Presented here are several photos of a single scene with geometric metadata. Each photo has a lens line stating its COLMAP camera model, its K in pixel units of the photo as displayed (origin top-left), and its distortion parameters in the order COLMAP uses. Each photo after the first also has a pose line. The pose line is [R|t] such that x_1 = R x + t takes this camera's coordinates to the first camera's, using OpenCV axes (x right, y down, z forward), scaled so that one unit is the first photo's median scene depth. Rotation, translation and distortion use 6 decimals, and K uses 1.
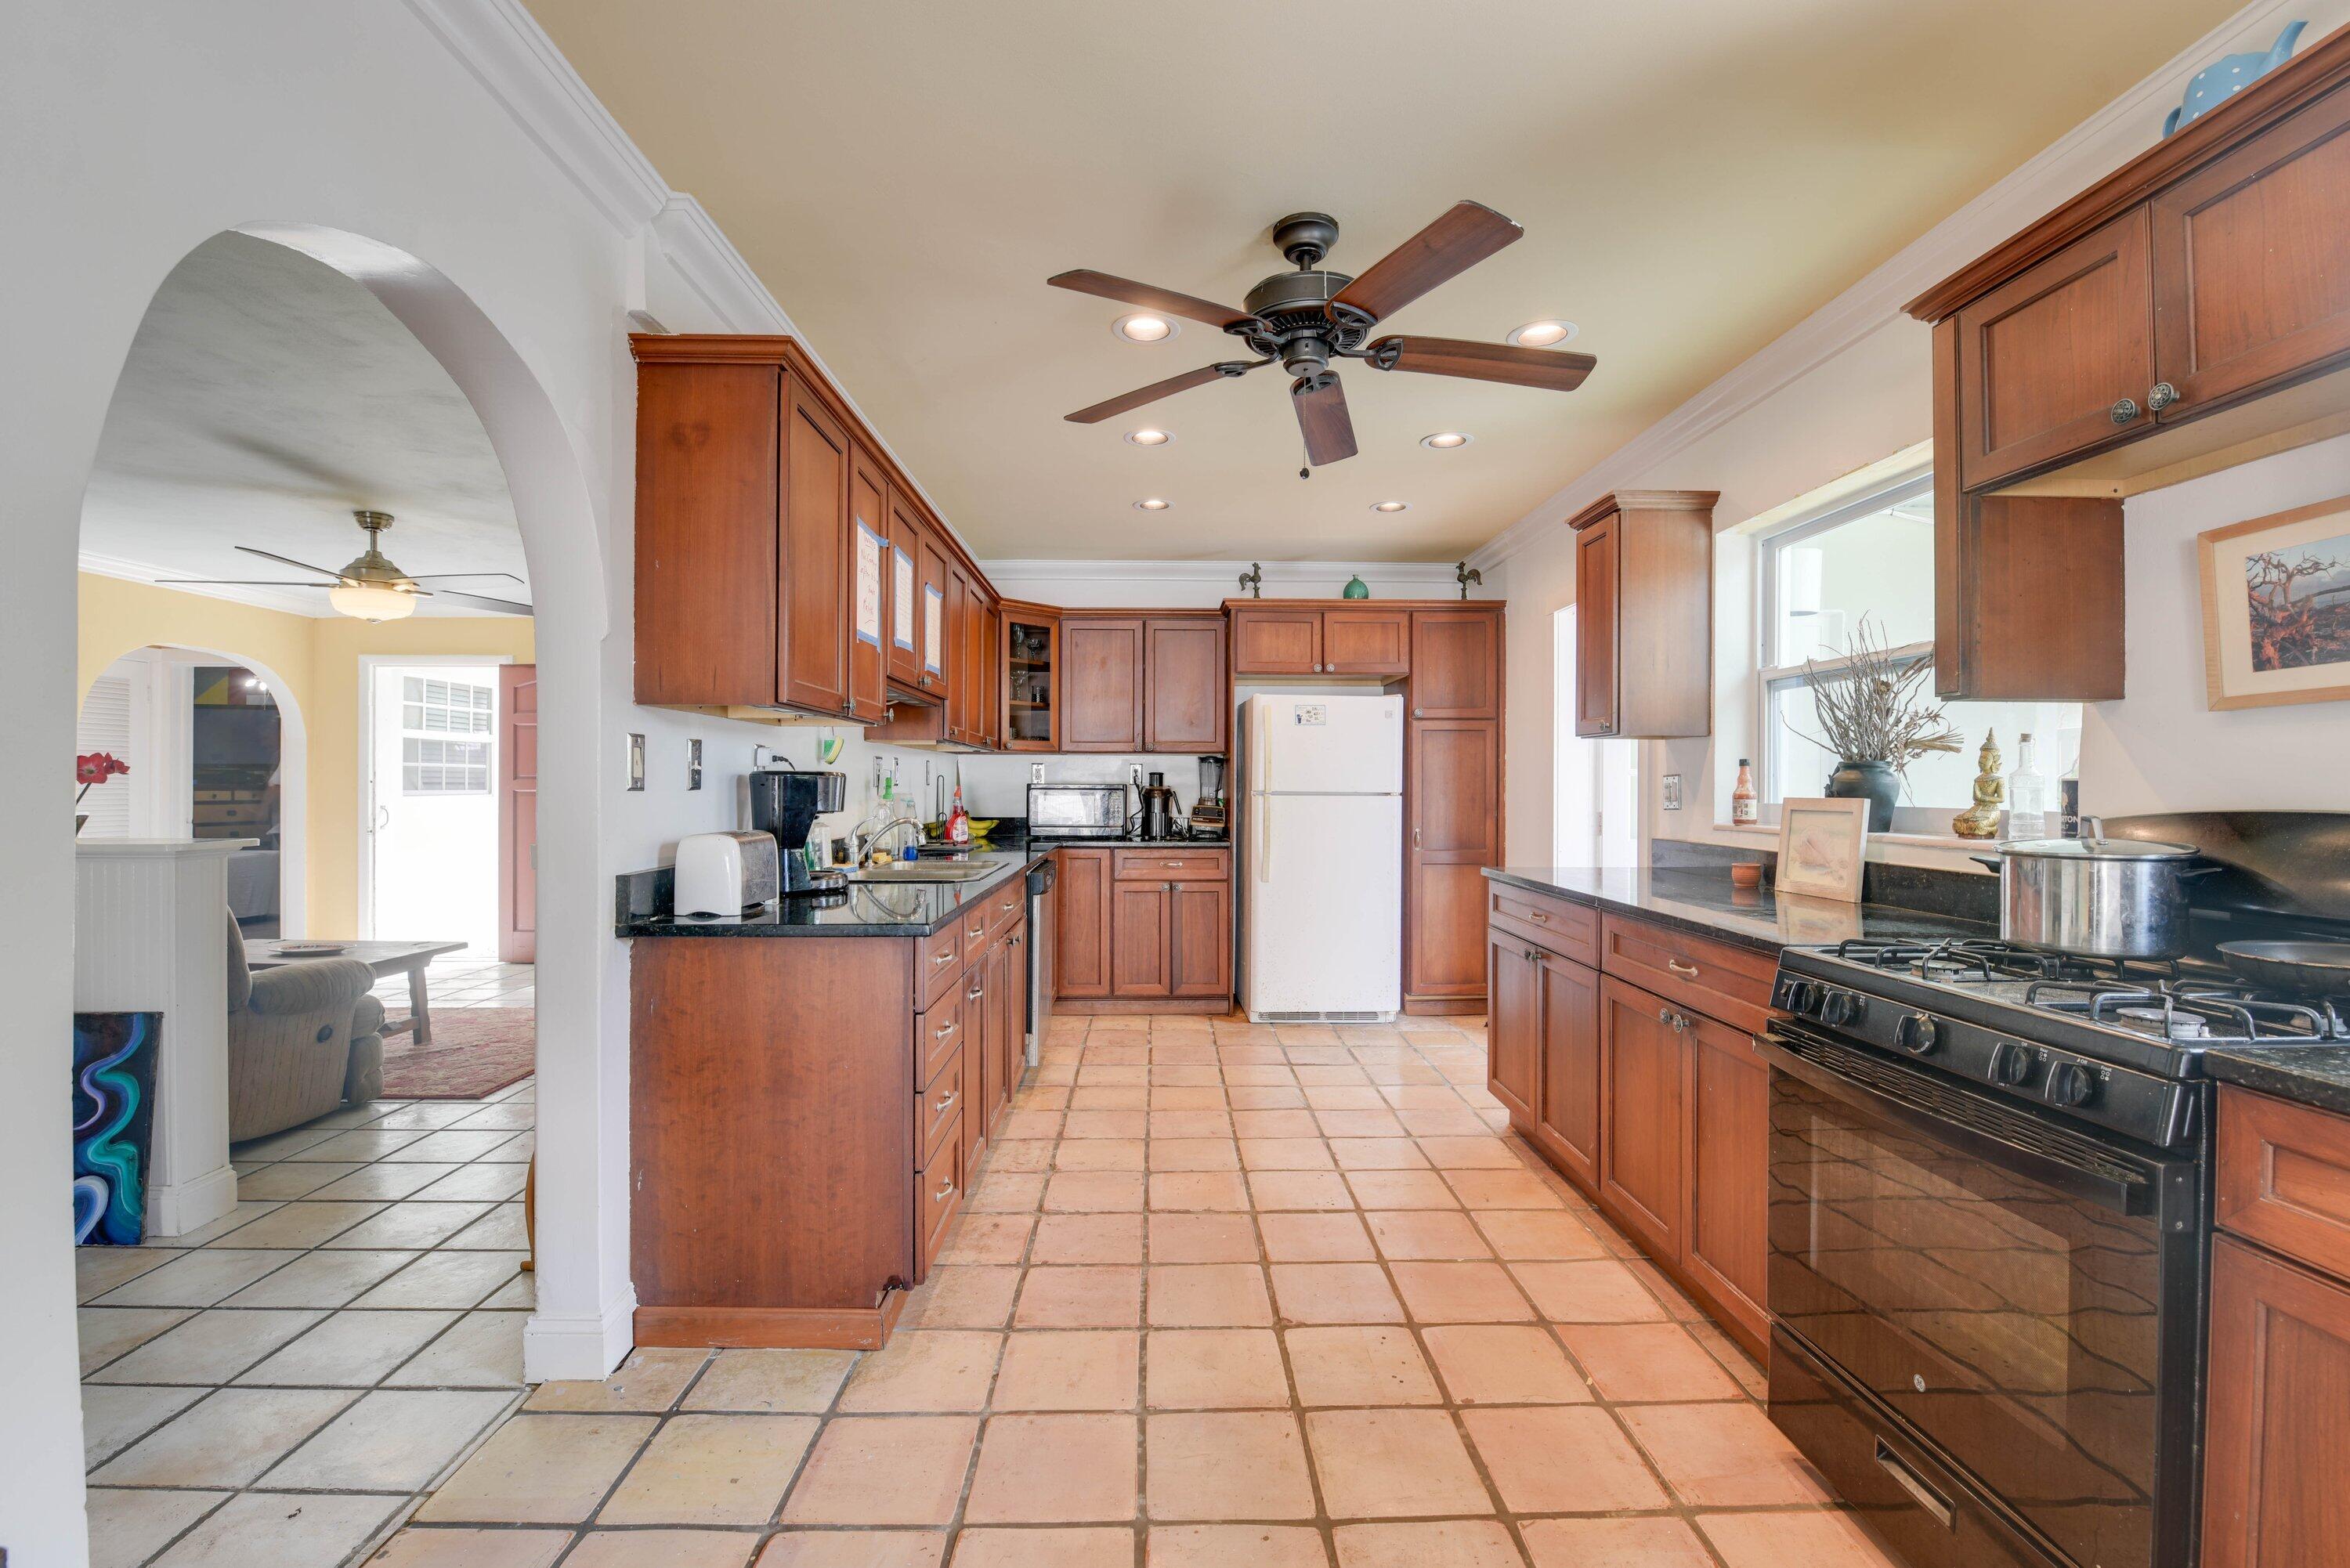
lens RADIAL K [[1021.0, 0, 1177.7], [0, 1021.0, 777.3], [0, 0, 1]] dist [-0.002877, -0.009020]
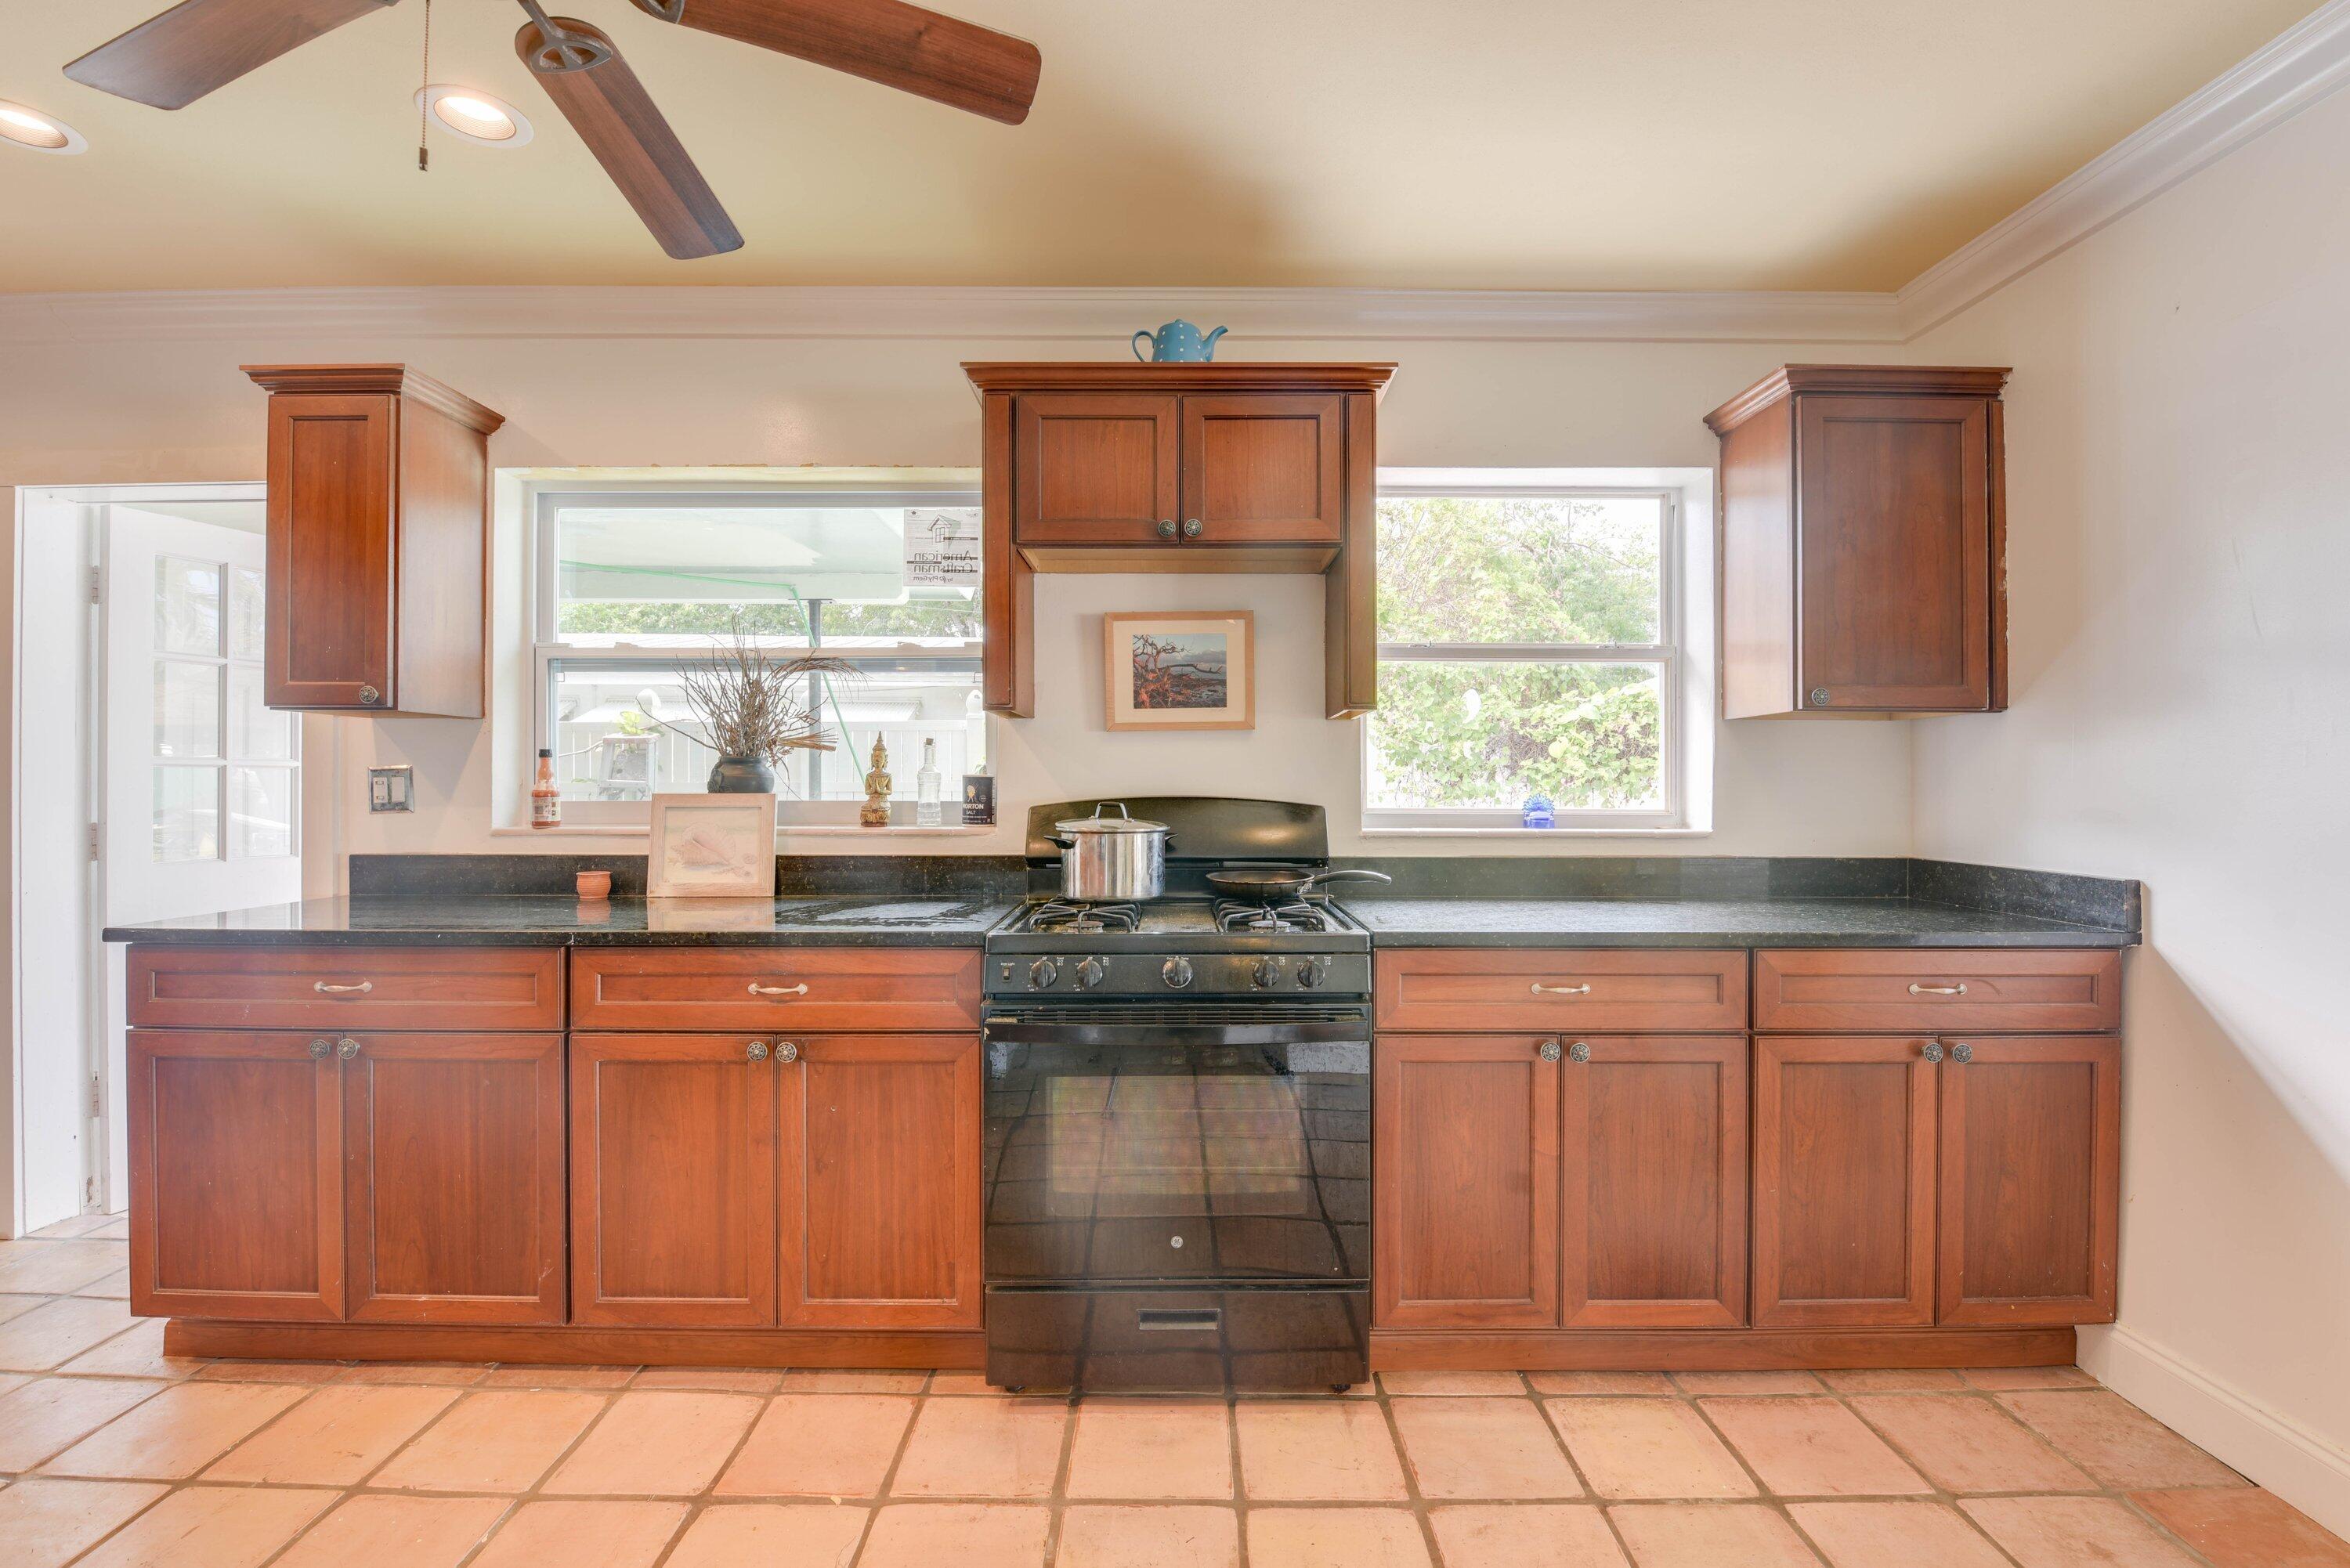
lens RADIAL K [[1021.0, 0, 1177.7], [0, 1021.0, 777.3], [0, 0, 1]] dist [-0.002877, -0.009020]
pose [[0.024606, -0.003999, 0.999689, -0.354541], [-0.008382, 0.999956, 0.004206, -0.003121], [-0.999662, -0.008482, 0.024571, 0.598589]]
